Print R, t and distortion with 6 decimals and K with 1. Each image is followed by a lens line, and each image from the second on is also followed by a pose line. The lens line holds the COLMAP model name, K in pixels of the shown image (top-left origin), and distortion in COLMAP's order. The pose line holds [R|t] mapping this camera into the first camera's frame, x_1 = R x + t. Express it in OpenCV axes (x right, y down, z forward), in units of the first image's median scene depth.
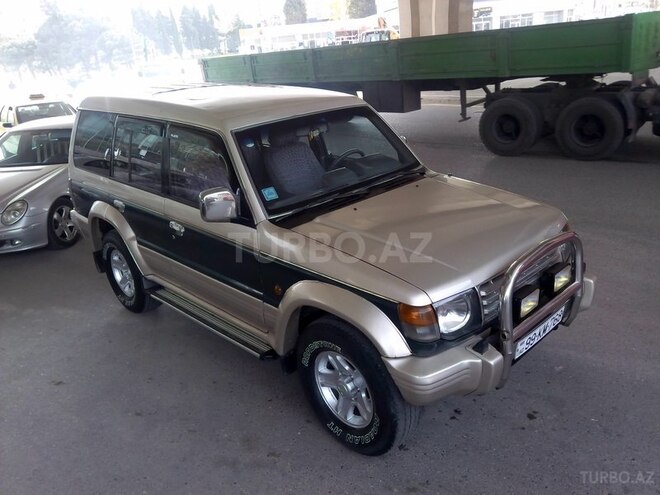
lens RADIAL K [[534.1, 0, 330.0], [0, 534.1, 247.5], [0, 0, 1]] dist [0.047754, -0.052955]
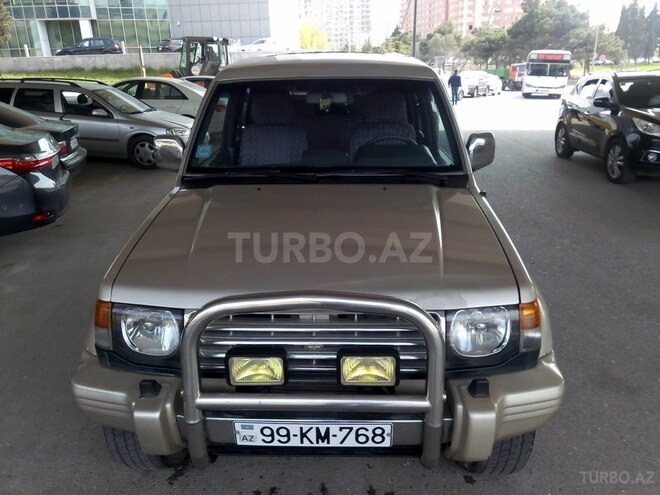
lens RADIAL K [[534.1, 0, 330.0], [0, 534.1, 247.5], [0, 0, 1]] dist [0.047754, -0.052955]
pose [[0.695813, 0.295313, -0.654702, 0.705261], [-0.295304, 0.948575, 0.114022, -0.117915], [0.654706, 0.113998, 0.747238, 0.496544]]
